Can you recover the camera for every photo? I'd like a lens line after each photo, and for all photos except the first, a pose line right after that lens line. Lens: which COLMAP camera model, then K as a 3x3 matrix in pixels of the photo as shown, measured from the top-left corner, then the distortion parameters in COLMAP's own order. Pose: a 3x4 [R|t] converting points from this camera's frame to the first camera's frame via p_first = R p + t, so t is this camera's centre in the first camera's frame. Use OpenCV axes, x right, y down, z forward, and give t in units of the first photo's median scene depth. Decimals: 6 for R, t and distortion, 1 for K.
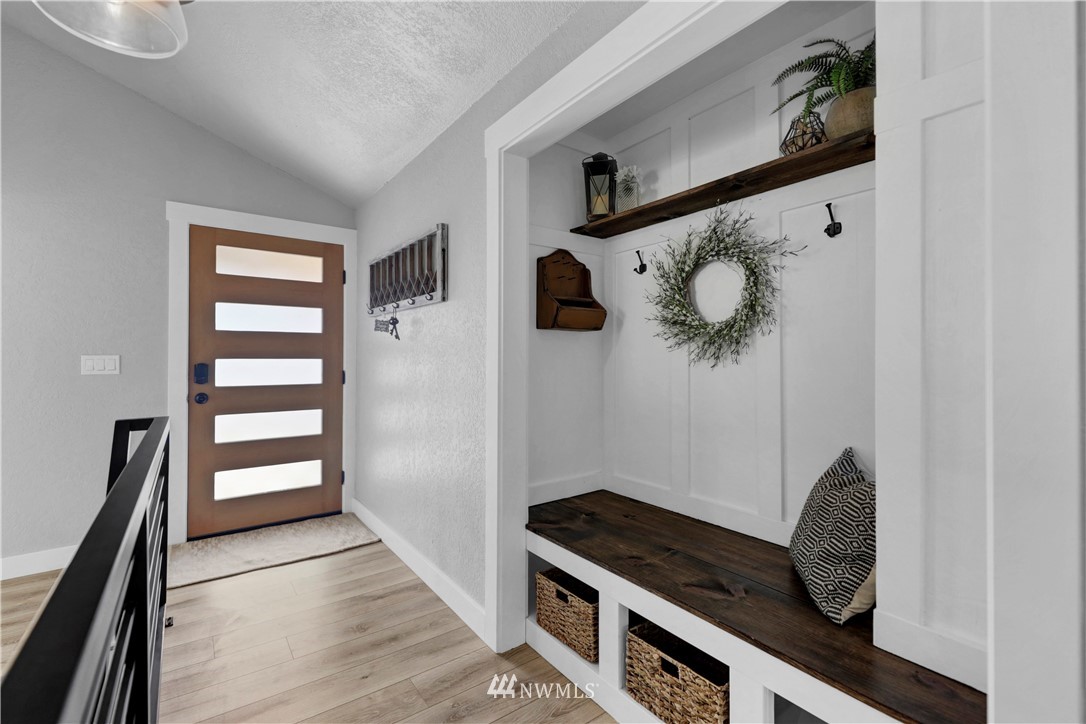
lens RADIAL K [[460.9, 0, 545.1], [0, 460.9, 357.0], [0, 0, 1]] dist [0.001515, -0.002011]
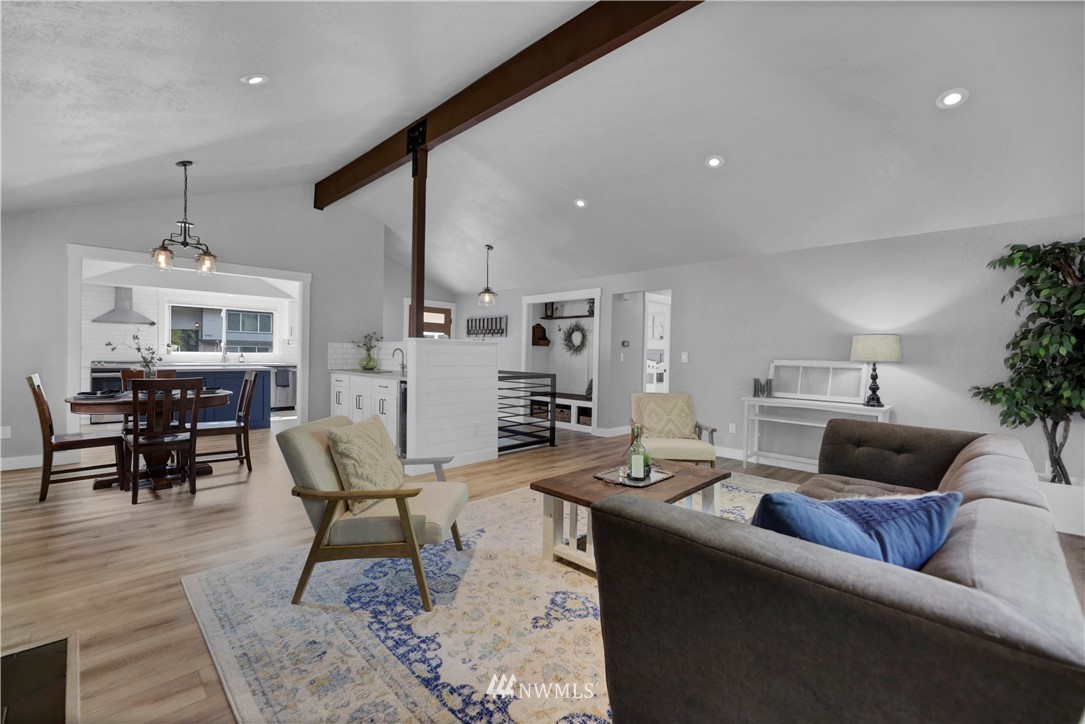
lens RADIAL K [[460.4, 0, 531.7], [0, 460.4, 365.3], [0, 0, 1]] dist [0.001515, -0.002011]
pose [[0.990632, 0.016263, 0.135588, -0.503930], [-0.020414, 0.999363, 0.029281, -0.007987], [-0.135025, -0.031774, 0.990333, -2.612277]]
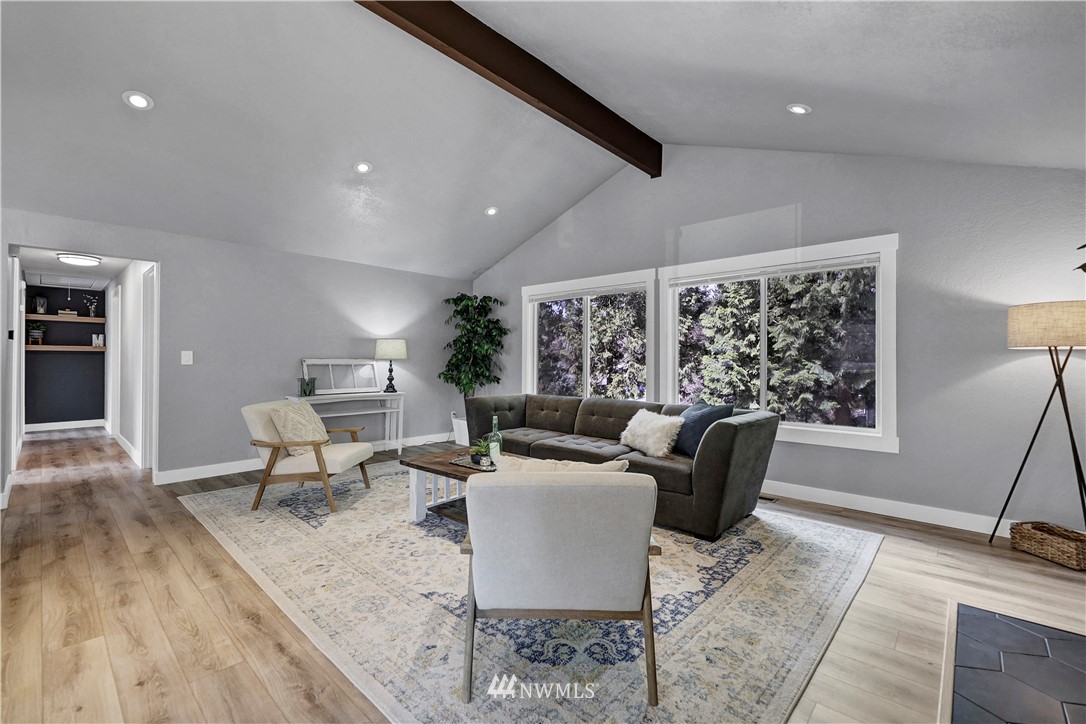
lens RADIAL K [[460.9, 0, 545.6], [0, 460.9, 354.0], [0, 0, 1]] dist [0.001515, -0.002011]
pose [[-0.183405, 0.012024, 0.982964, -1.530521], [-0.009312, 0.999859, -0.013968, 0.002559], [-0.982993, -0.011715, -0.183267, -1.304542]]
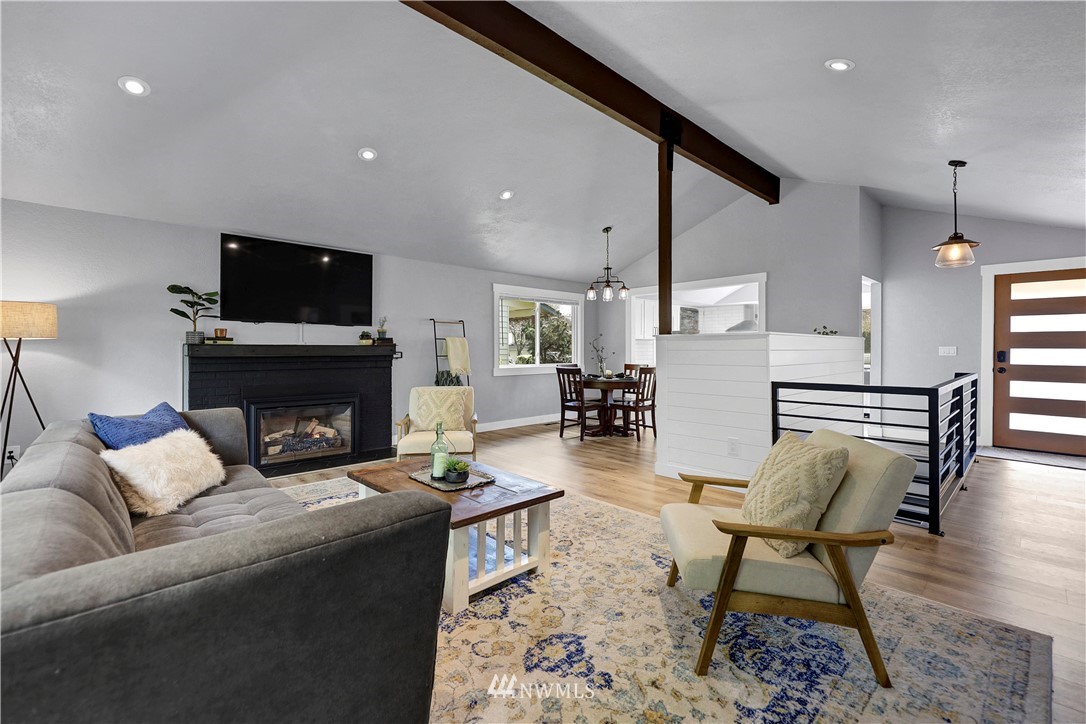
lens RADIAL K [[465.9, 0, 542.3], [0, 465.9, 356.0], [0, 0, 1]] dist [0.001594, 0.000619]
pose [[0.099904, 0.011978, -0.994925, 1.174069], [0.004238, 0.999913, 0.012464, 0.004621], [0.994988, -0.005462, 0.099845, -1.274256]]
